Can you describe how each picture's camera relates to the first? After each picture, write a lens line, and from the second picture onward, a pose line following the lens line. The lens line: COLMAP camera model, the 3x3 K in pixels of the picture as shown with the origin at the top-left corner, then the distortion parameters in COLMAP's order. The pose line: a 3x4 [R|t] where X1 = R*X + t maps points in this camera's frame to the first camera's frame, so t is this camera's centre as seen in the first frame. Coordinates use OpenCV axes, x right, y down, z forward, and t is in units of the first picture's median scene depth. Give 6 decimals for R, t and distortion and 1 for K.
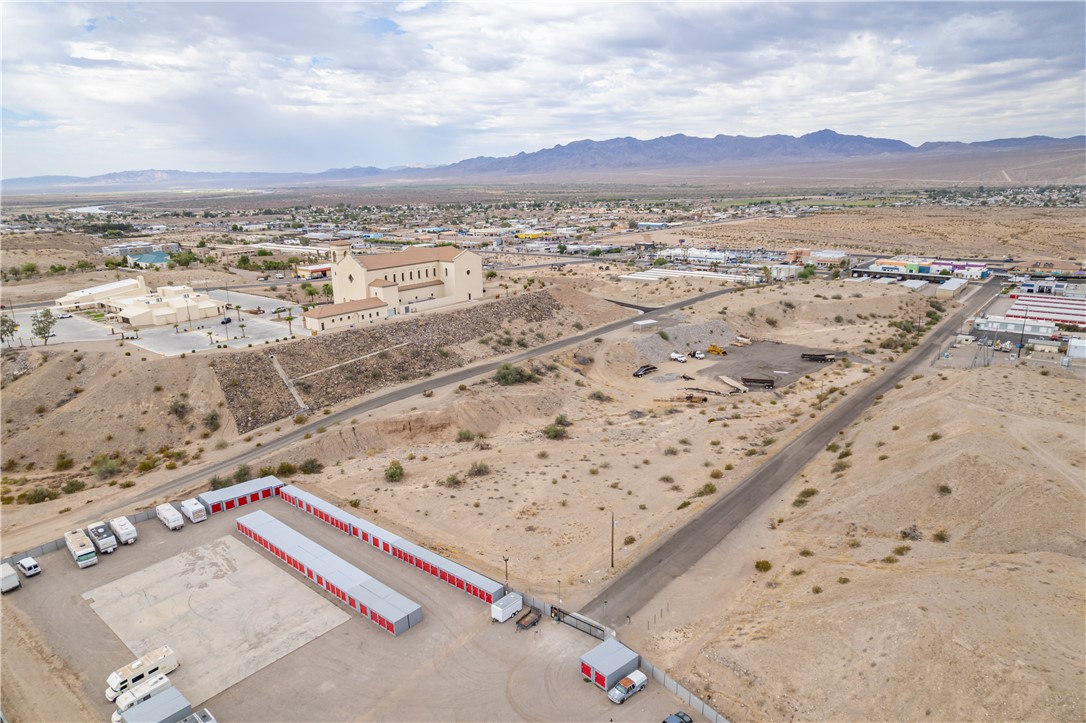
lens RADIAL K [[693.3, 0, 544.7], [0, 693.3, 366.4], [0, 0, 1]] dist [-0.077109, 0.071554]
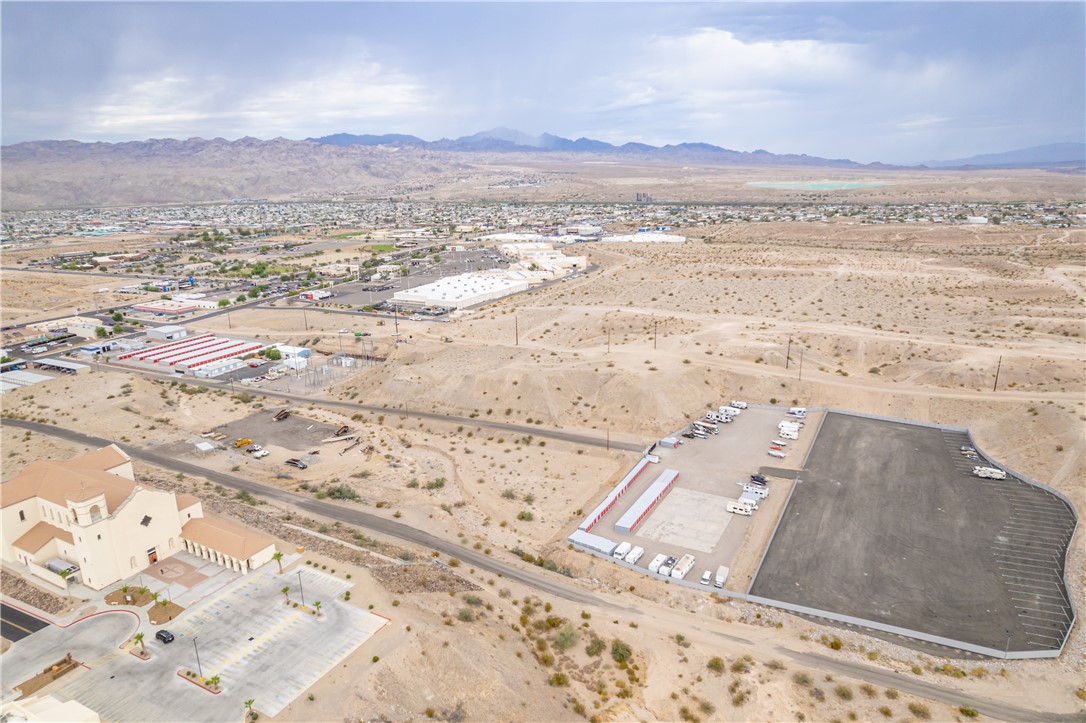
lens RADIAL K [[693.3, 0, 544.7], [0, 693.3, 366.4], [0, 0, 1]] dist [-0.077109, 0.071554]
pose [[-0.197598, -0.247985, 0.948398, -1.299480], [0.285565, 0.910952, 0.297691, -0.479354], [-0.937767, 0.329653, -0.109186, 0.837748]]
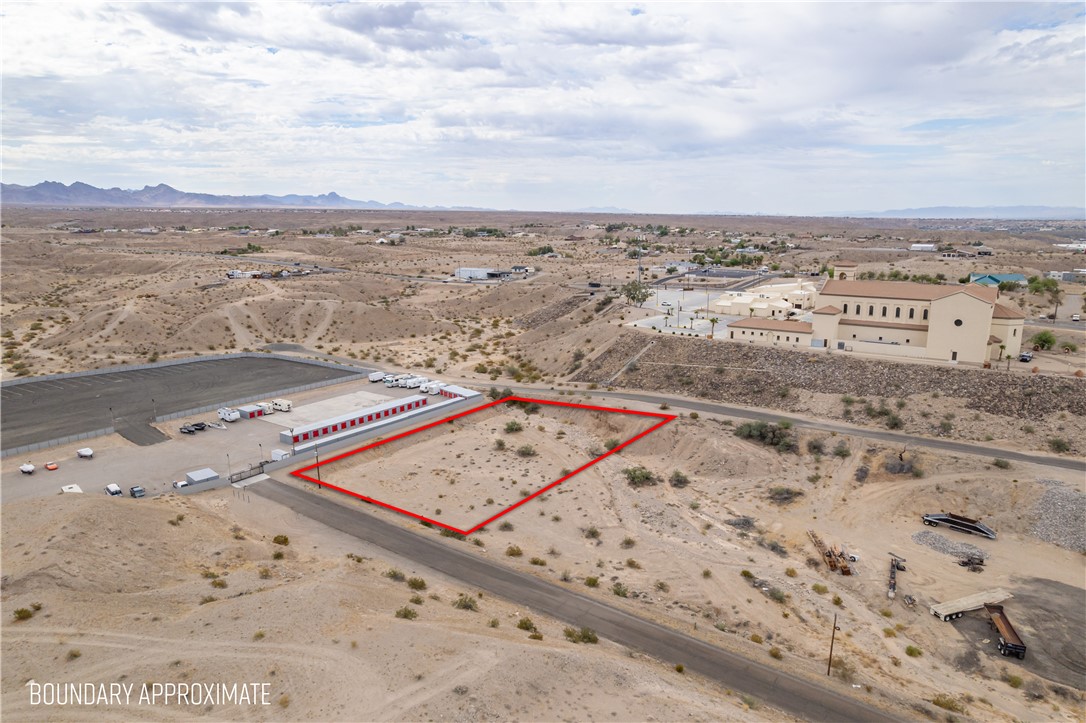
lens RADIAL K [[697.3, 0, 544.3], [0, 697.3, 358.5], [0, 0, 1]] dist [-0.077037, 0.068272]
pose [[0.066221, 0.217797, -0.973745, 0.805840], [-0.259276, 0.946121, 0.193986, -0.181123], [0.963530, 0.239623, 0.119123, 0.719939]]
